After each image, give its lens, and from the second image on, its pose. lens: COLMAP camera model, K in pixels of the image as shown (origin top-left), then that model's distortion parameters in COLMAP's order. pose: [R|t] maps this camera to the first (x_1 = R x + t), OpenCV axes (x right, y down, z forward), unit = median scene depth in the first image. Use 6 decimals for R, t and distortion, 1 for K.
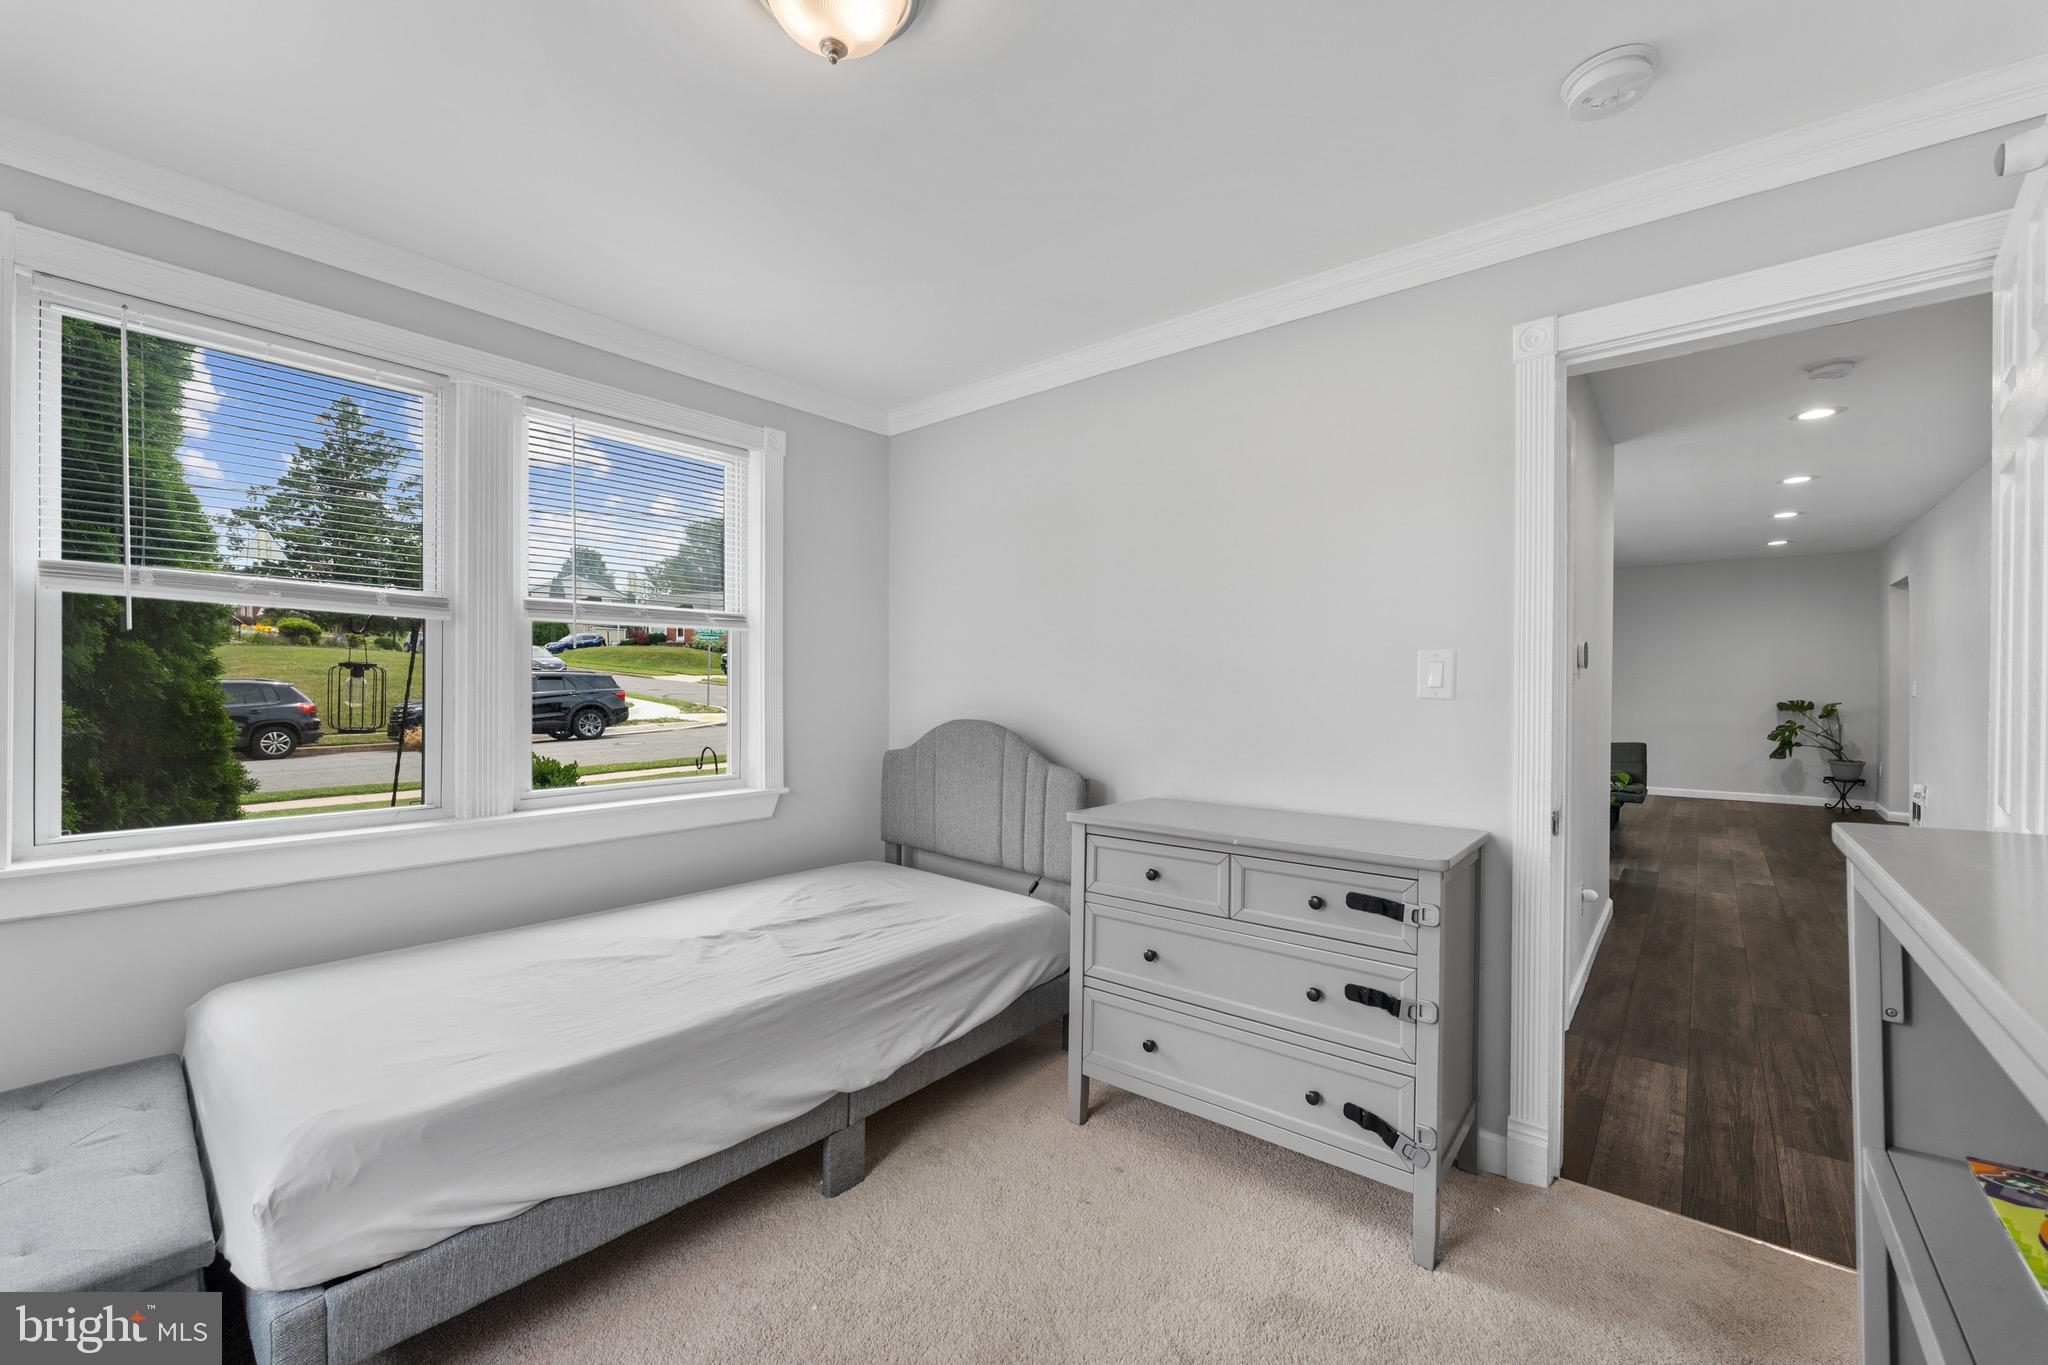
lens RADIAL K [[819.1, 0, 1022.0], [0, 819.1, 672.0], [0, 0, 1]] dist [-0.000141, -0.000212]
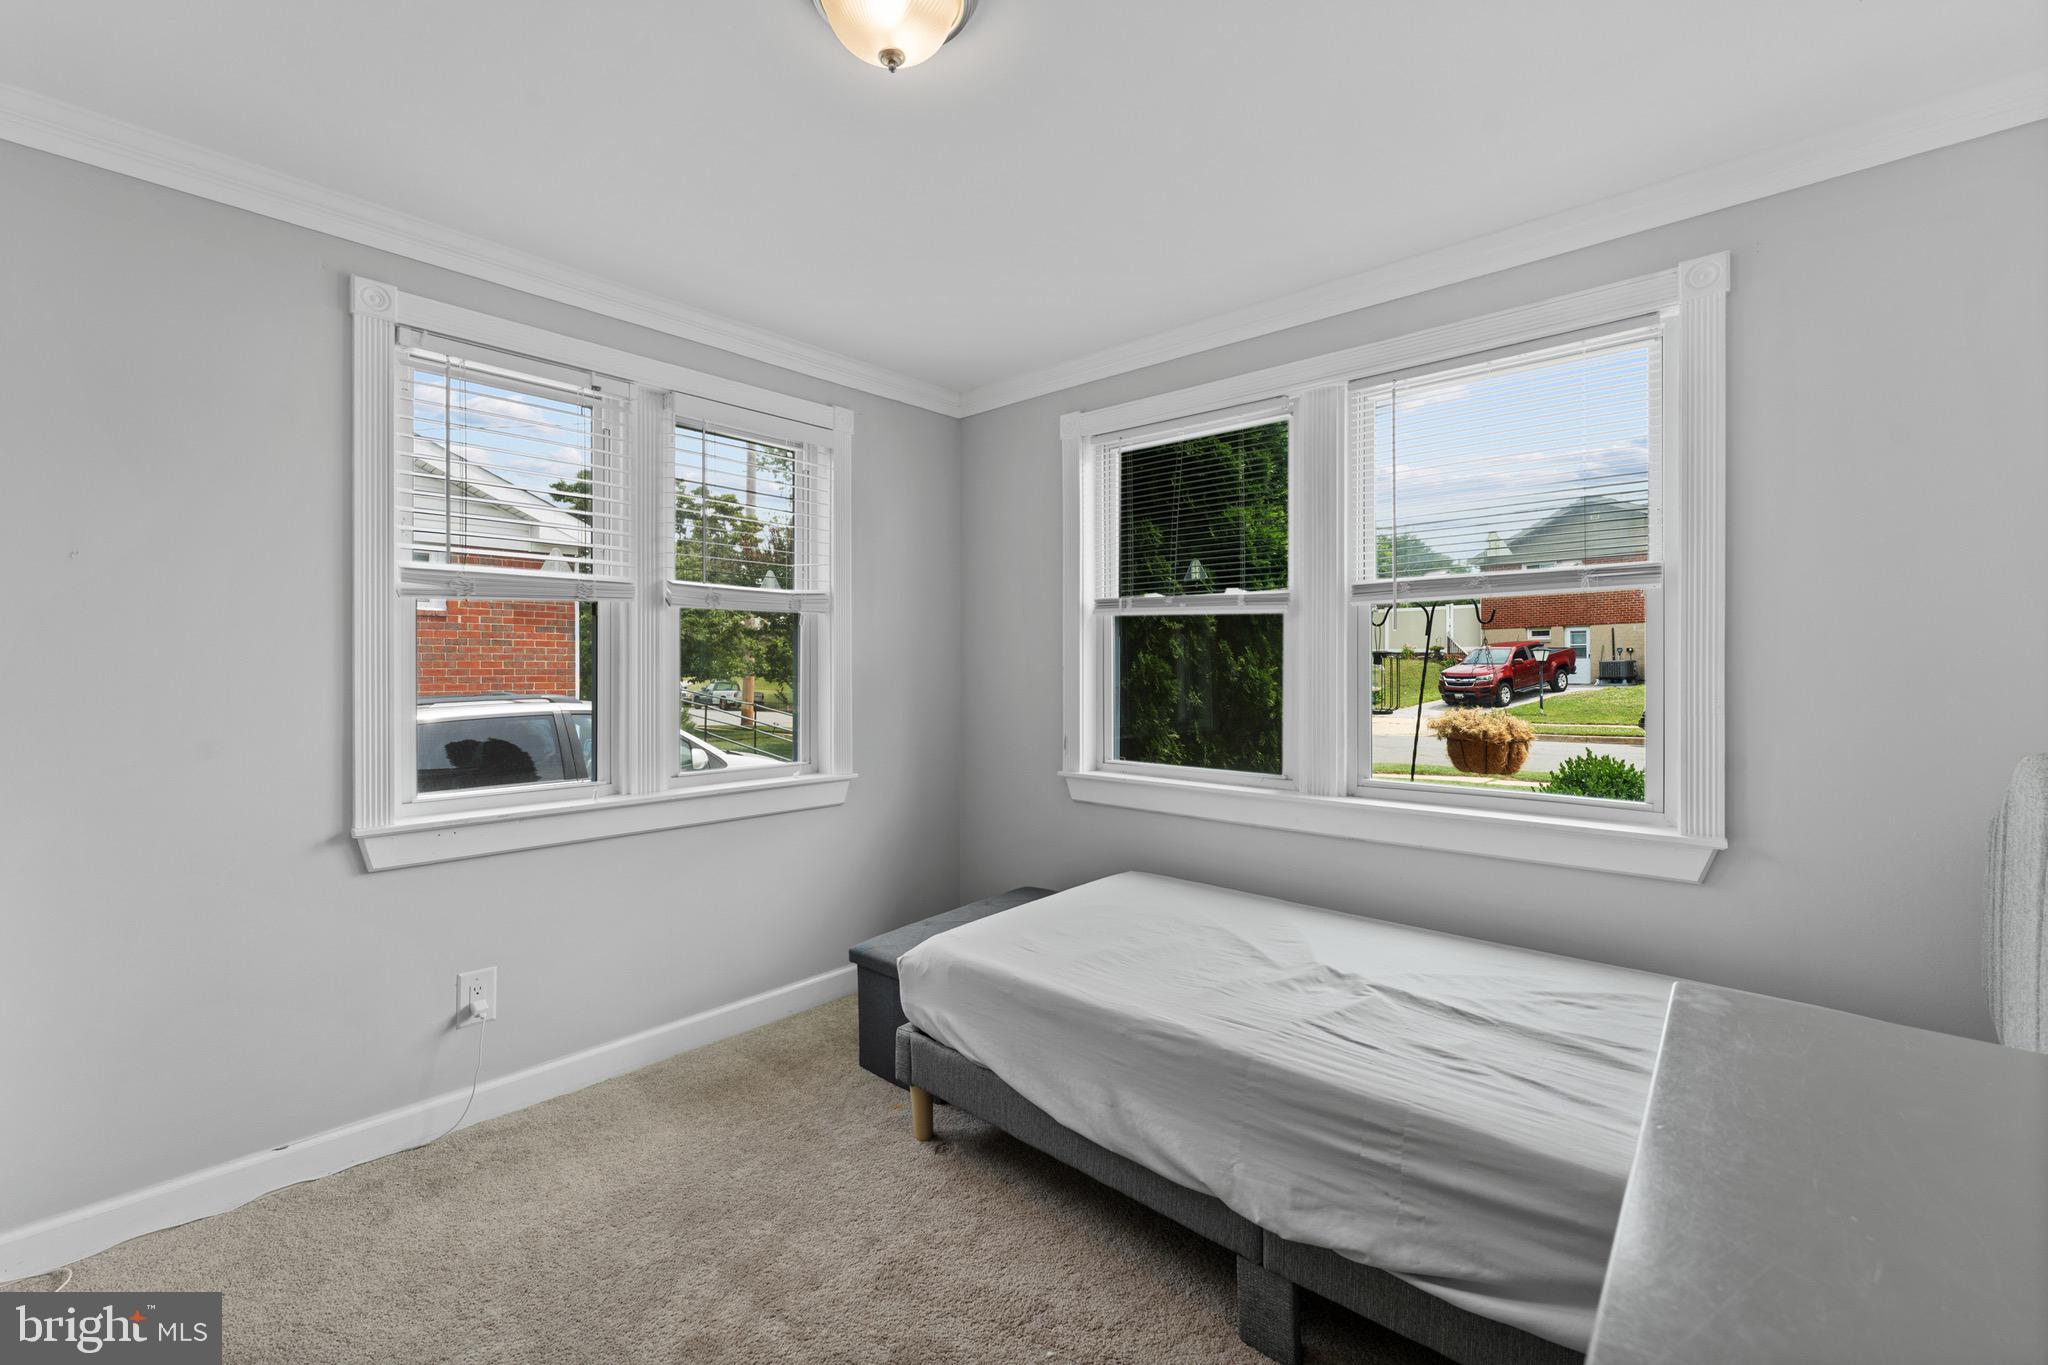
lens RADIAL K [[857.1, 0, 1020.2], [0, 857.1, 655.1], [0, 0, 1]] dist [0.001985, 0.000100]
pose [[-0.031783, -0.020774, -0.999279, 0.533571], [0.015349, 0.999656, -0.021271, 0.015786], [0.999377, -0.016014, -0.031453, 0.751489]]
